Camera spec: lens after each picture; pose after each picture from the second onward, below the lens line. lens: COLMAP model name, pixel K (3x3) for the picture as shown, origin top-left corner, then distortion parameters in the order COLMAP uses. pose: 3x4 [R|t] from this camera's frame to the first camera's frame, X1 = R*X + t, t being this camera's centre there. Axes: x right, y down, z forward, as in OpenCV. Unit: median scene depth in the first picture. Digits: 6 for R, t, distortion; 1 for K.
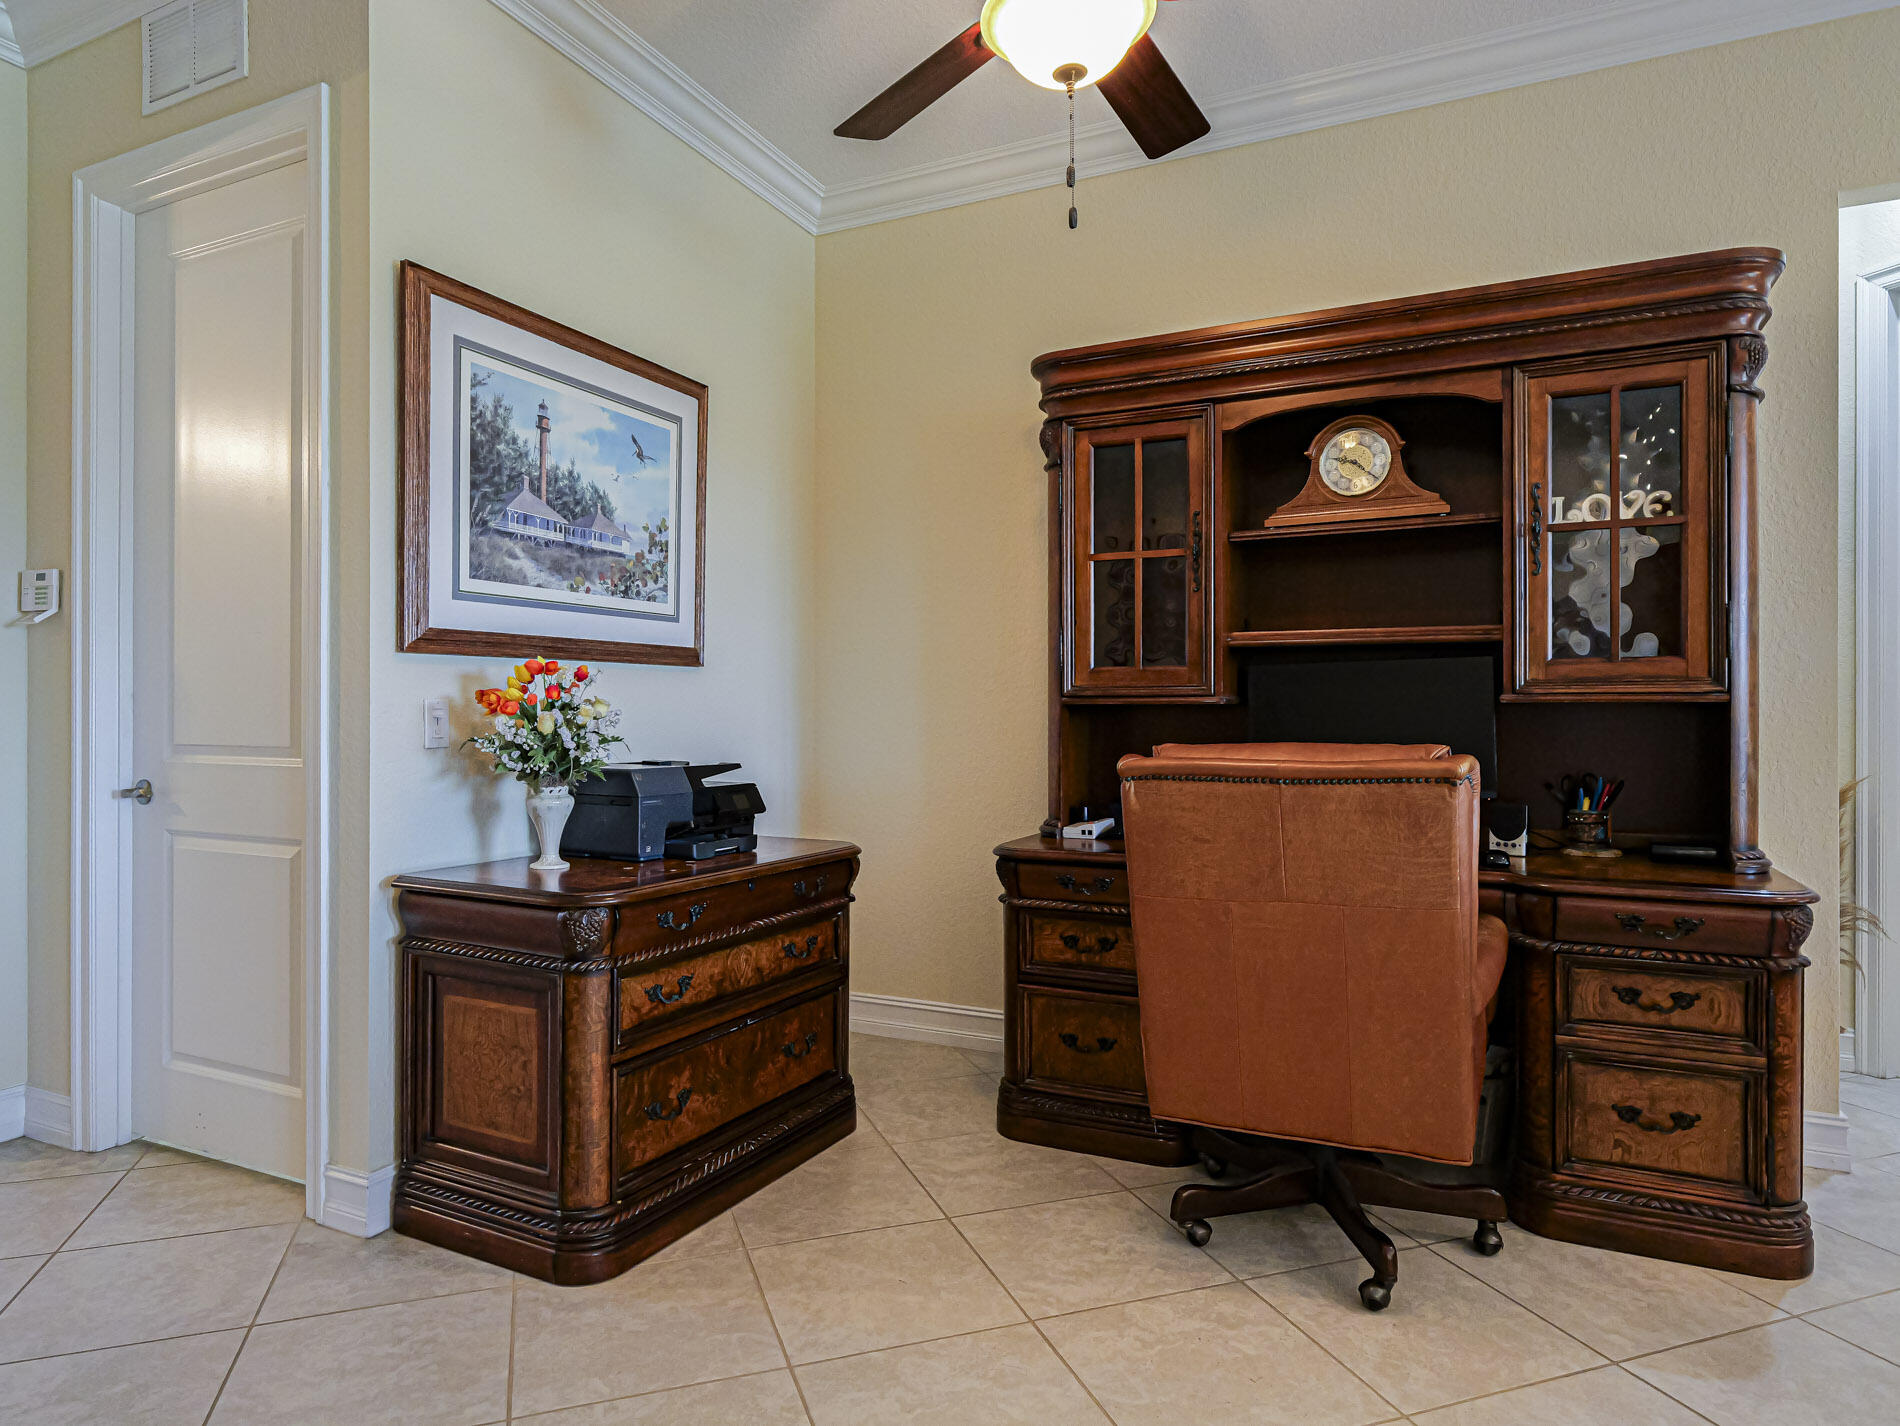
lens RADIAL K [[1142.9, 0, 947.4], [0, 1142.9, 712.1], [0, 0, 1]] dist [0.000691, -0.000204]
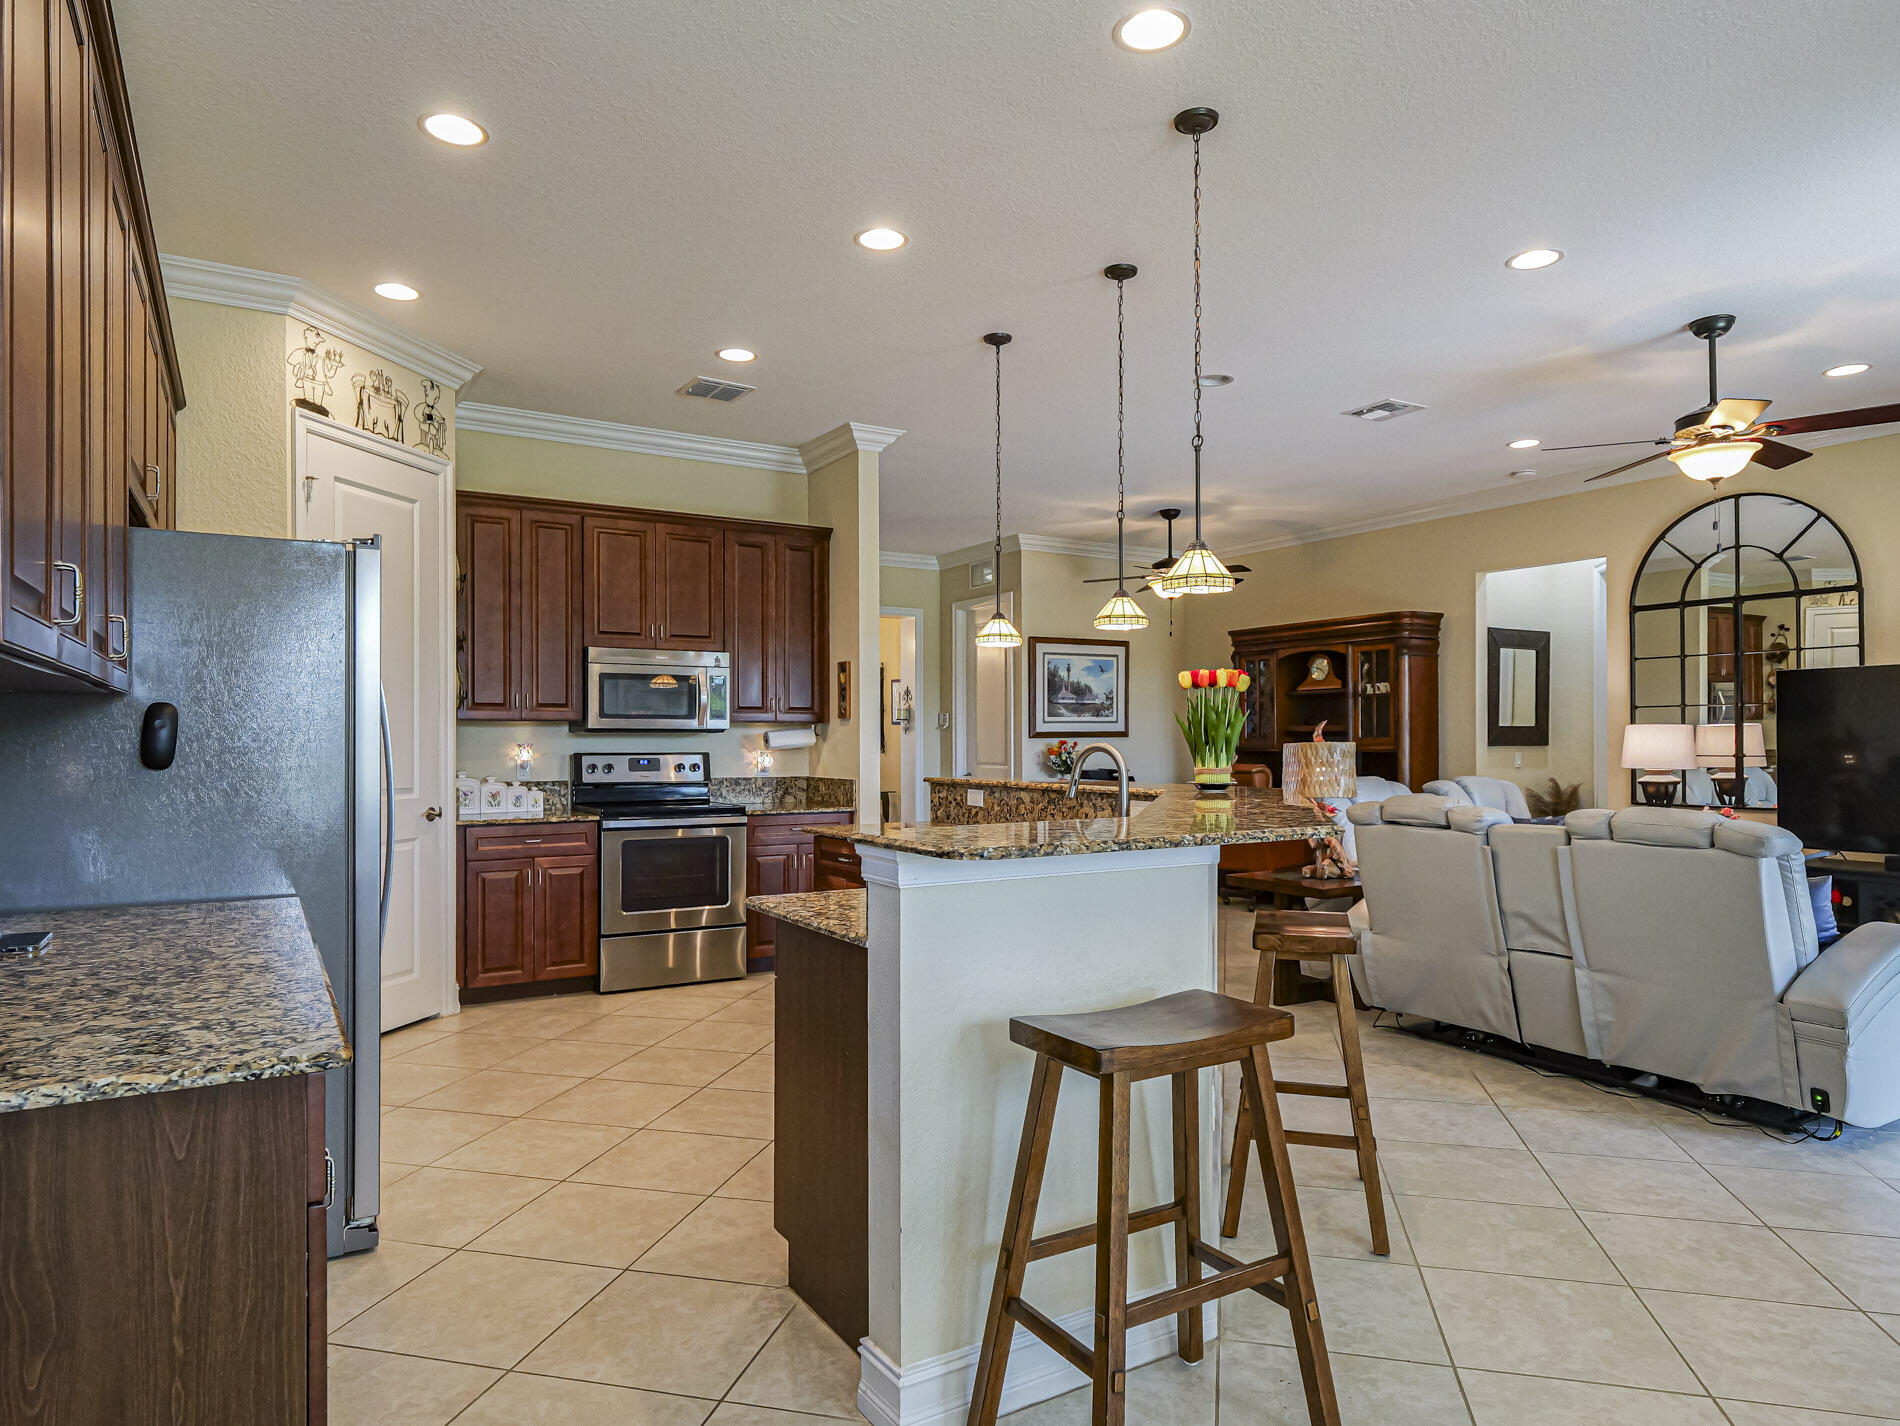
lens RADIAL K [[1142.9, 0, 950.1], [0, 1142.9, 726.5], [0, 0, 1]] dist [0.000691, -0.000204]
pose [[0.840415, -0.009974, -0.541851, 1.198252], [0.002680, 0.999895, -0.014248, -0.033427], [0.541937, 0.010522, 0.840354, -2.063229]]
